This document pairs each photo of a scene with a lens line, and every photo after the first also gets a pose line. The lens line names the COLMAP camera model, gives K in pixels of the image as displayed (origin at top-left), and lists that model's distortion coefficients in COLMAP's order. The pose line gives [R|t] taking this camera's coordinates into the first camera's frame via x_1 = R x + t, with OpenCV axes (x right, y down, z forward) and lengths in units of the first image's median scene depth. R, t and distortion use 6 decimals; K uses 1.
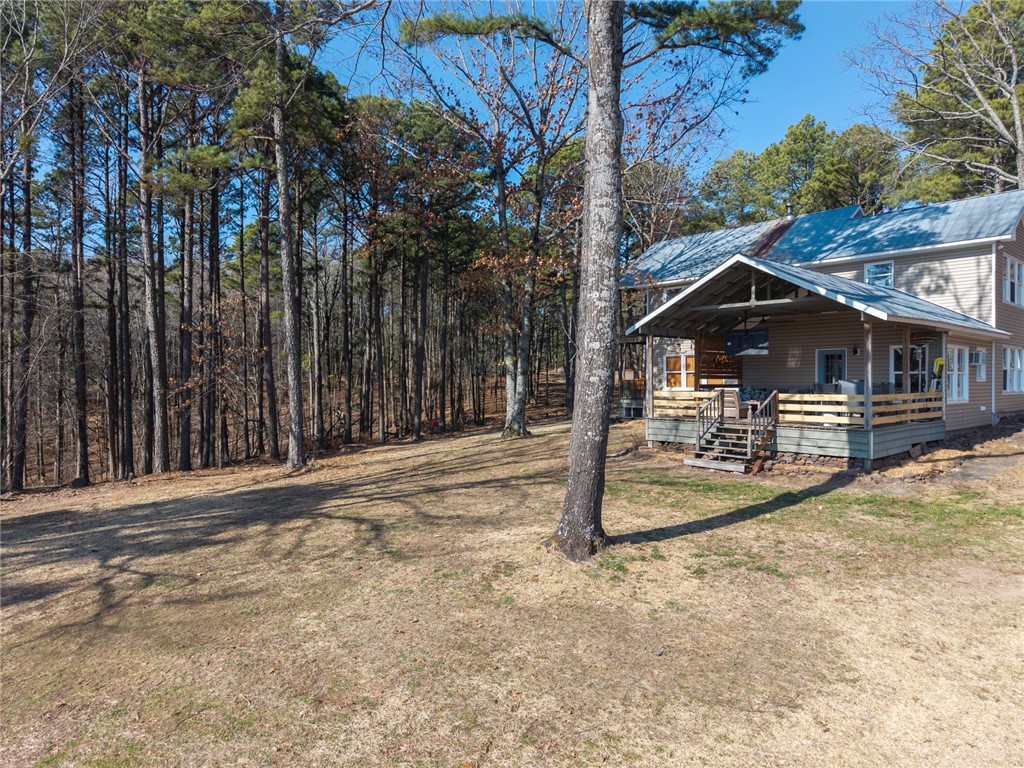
lens RADIAL K [[679.2, 0, 512.0], [0, 679.2, 384.0], [0, 0, 1]] dist [0.004646, -0.000485]
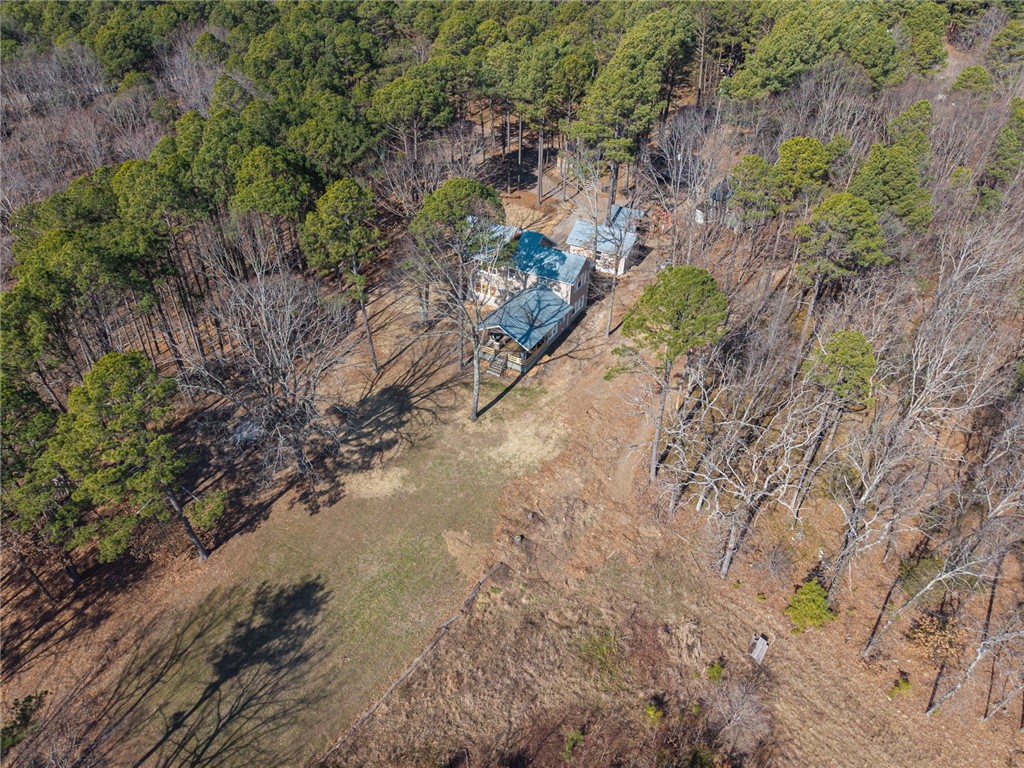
lens RADIAL K [[679.2, 0, 512.0], [0, 679.2, 384.0], [0, 0, 1]] dist [0.004646, -0.000485]
pose [[0.949758, -0.159002, 0.269589, -0.692005], [-0.030800, 0.809684, 0.586057, -2.126941], [-0.311466, -0.564915, 0.764107, -2.152664]]
